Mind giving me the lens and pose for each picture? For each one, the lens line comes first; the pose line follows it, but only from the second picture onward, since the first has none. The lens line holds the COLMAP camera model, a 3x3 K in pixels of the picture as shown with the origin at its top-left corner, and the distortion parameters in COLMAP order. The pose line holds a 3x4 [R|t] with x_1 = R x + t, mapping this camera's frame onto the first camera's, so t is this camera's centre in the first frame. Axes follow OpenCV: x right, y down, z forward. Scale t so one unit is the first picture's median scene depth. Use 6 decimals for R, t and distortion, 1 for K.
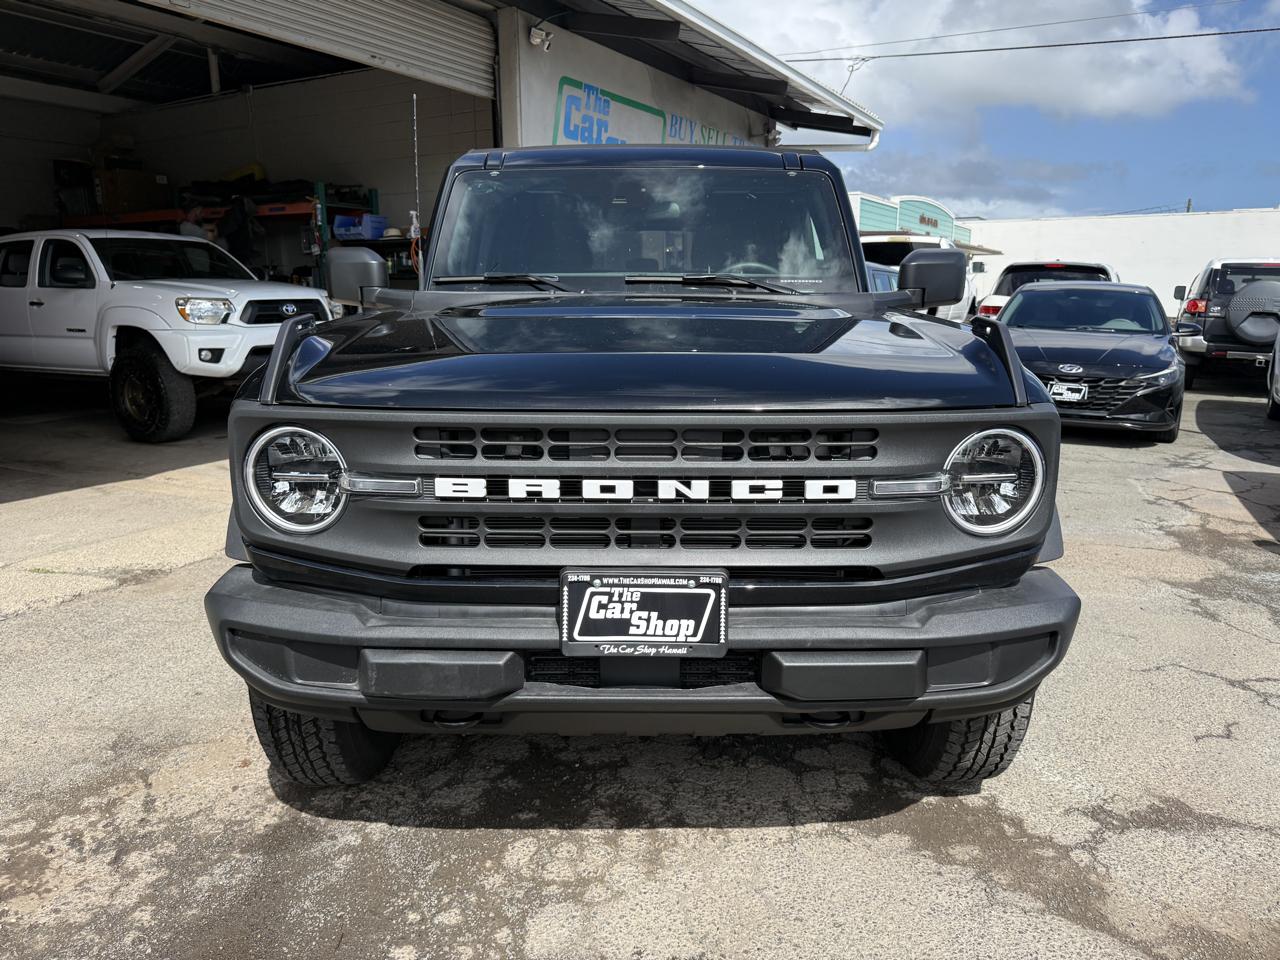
lens RADIAL K [[921.7, 0, 647.2], [0, 921.7, 471.5], [0, 0, 1]] dist [0.027199, -0.051677]
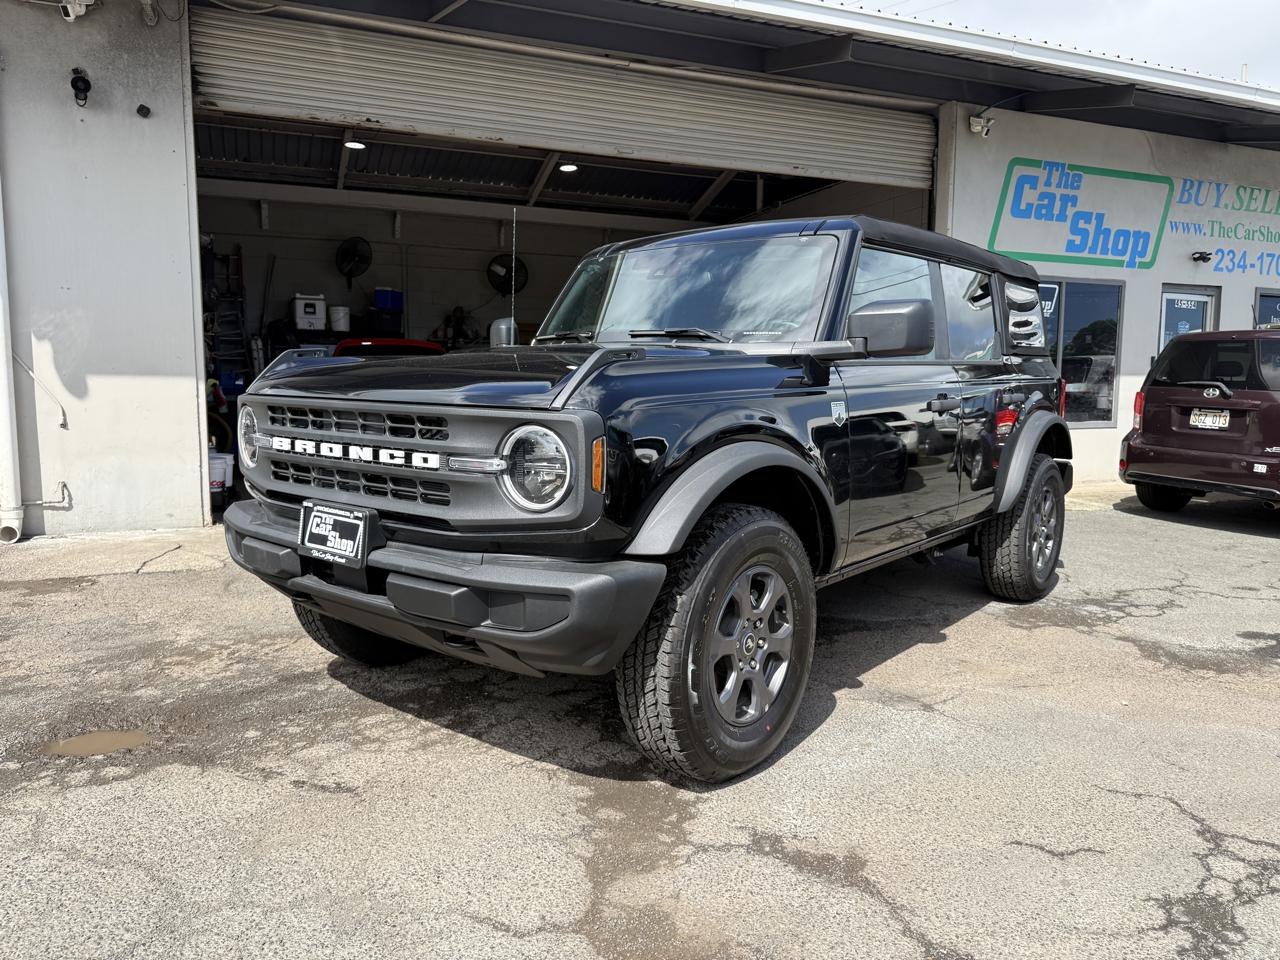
lens RADIAL K [[910.2, 0, 640.0], [0, 910.2, 480.0], [0, 0, 1]] dist [0.006685, -0.003423]
pose [[0.773657, 0.079339, -0.628617, 1.047502], [-0.134564, 0.990071, -0.040653, 0.048783], [0.619150, 0.116041, 0.776652, 0.114705]]
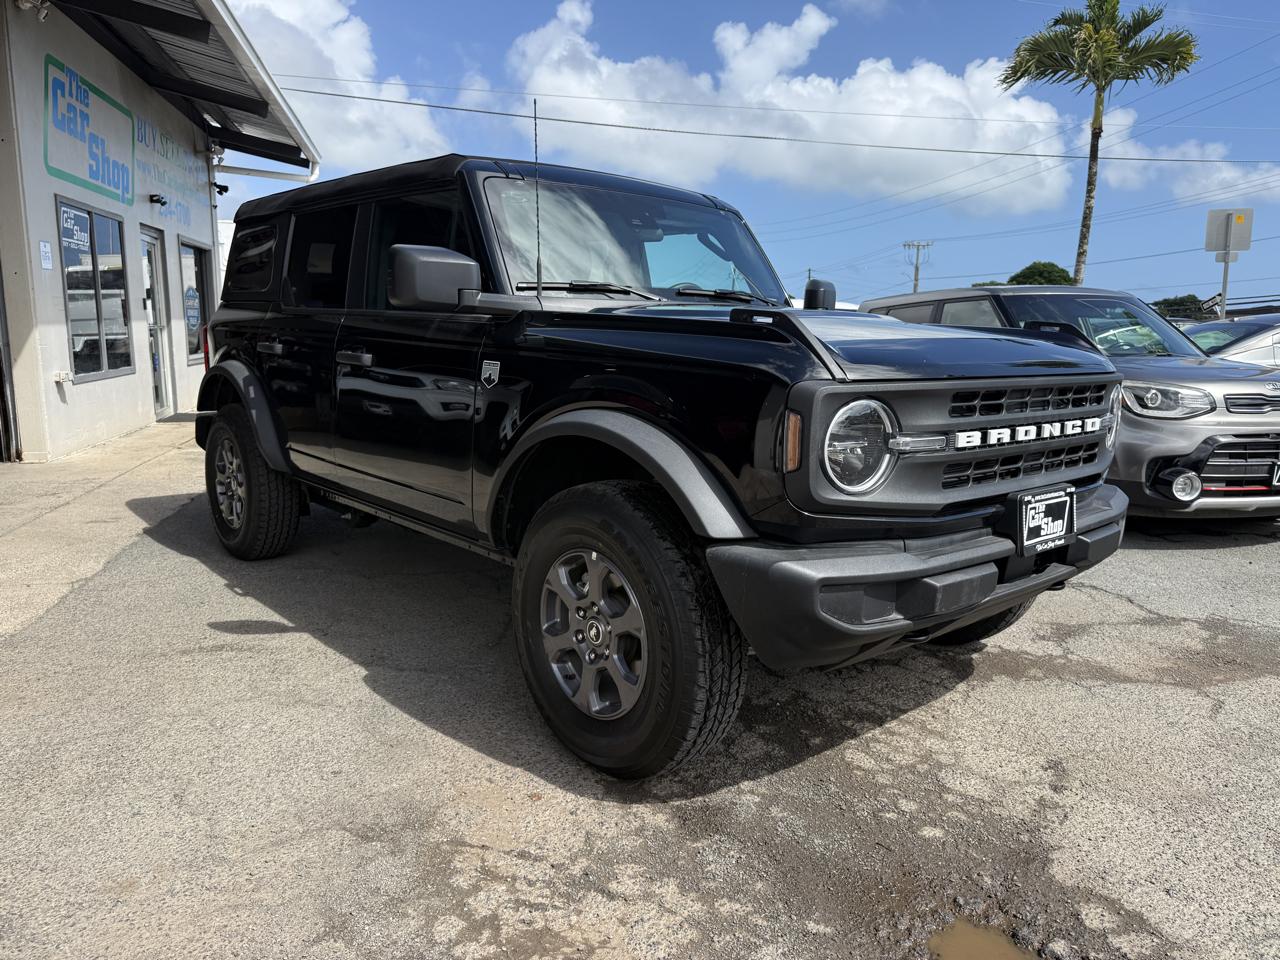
lens RADIAL K [[906.3, 0, 640.0], [0, 906.3, 480.0], [0, 0, 1]] dist [-0.004758, -0.004588]
pose [[0.753575, -0.092954, 0.650757, -1.093004], [0.110771, 0.993752, 0.013674, 0.004895], [-0.647962, 0.061781, 0.759163, 0.276020]]
